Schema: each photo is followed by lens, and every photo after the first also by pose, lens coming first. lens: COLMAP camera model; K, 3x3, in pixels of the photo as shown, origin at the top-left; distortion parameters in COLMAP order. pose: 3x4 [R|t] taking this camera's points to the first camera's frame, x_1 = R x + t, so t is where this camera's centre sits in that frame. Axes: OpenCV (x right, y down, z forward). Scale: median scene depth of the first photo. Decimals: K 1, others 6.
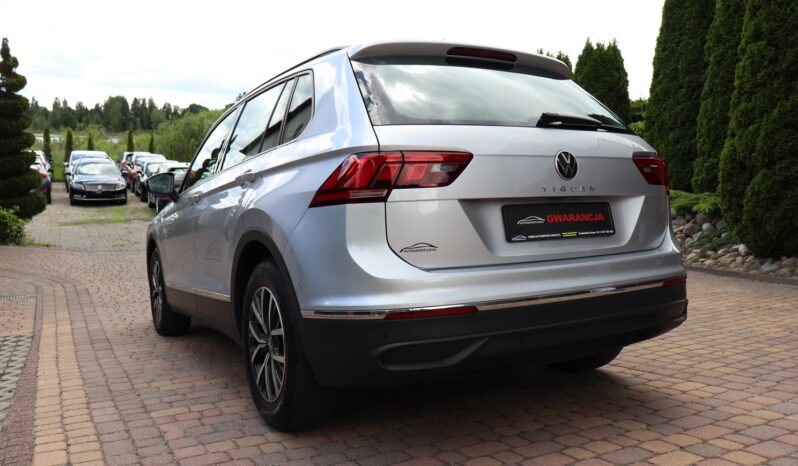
lens RADIAL K [[668.2, 0, 387.6], [0, 668.2, 227.0], [0, 0, 1]] dist [-0.166493, 0.129156]
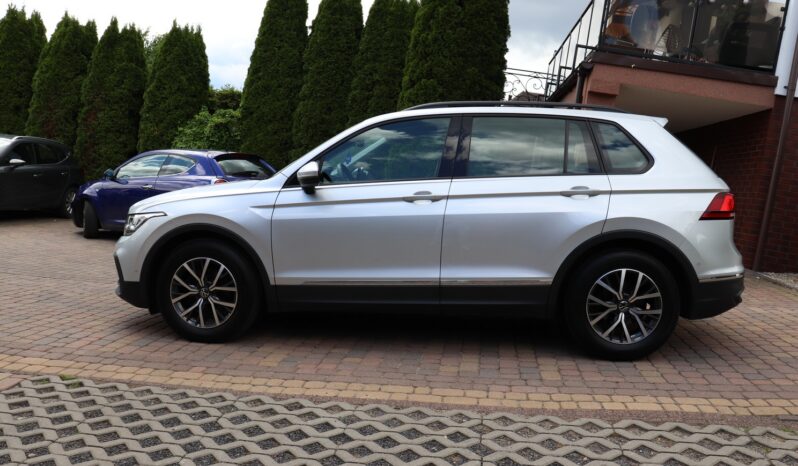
lens RADIAL K [[668.2, 0, 399.3], [0, 668.2, 231.3], [0, 0, 1]] dist [-0.166493, 0.129156]
pose [[0.563127, -0.018863, 0.826155, -1.817316], [-0.026697, 0.998802, 0.041002, -0.044627], [-0.825939, -0.045145, 0.561949, 0.634488]]
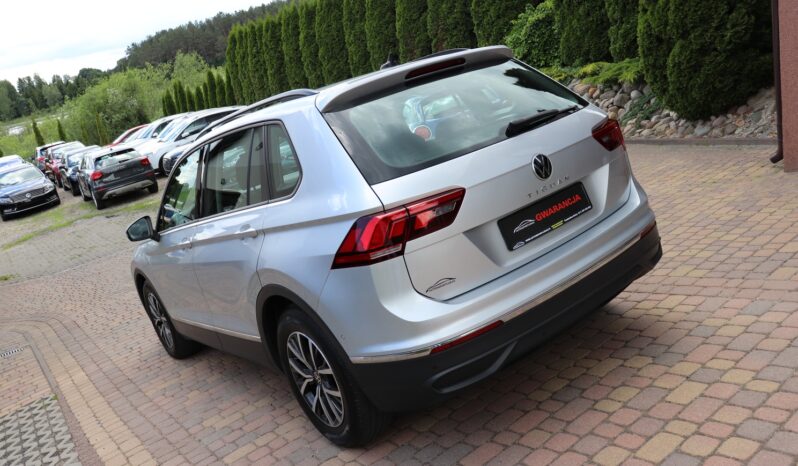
lens RADIAL K [[668.2, 0, 397.3], [0, 668.2, 237.8], [0, 0, 1]] dist [-0.166493, 0.129156]
pose [[0.959635, -0.269762, 0.079561, -0.079848], [0.253183, 0.951770, 0.173300, -0.221905], [-0.122474, -0.146161, 0.981650, -0.079065]]
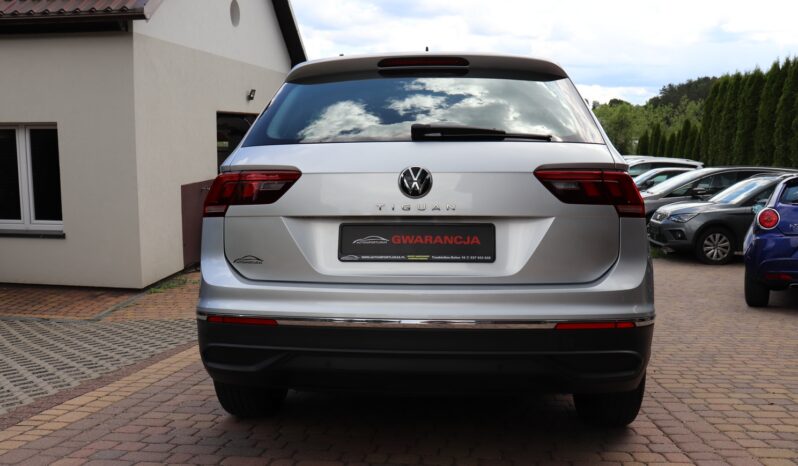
lens RADIAL K [[704.0, 0, 401.6], [0, 704.0, 232.4], [0, 0, 1]] dist [-0.060667, 0.020692]
pose [[0.835420, 0.044629, -0.547797, 0.748834], [-0.042966, 0.998951, 0.015859, -0.036243], [0.547930, 0.010288, 0.836461, 0.161504]]
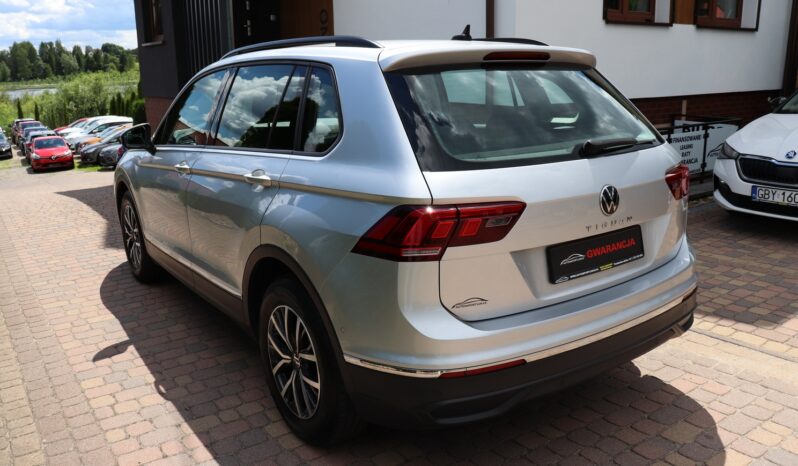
lens RADIAL K [[668.2, 0, 404.6], [0, 668.2, 241.7], [0, 0, 1]] dist [-0.166493, 0.129156]
pose [[0.991865, -0.018193, 0.125990, -0.147496], [-0.012078, 0.971820, 0.235414, -0.246000], [-0.126722, -0.235020, 0.963694, 0.074870]]
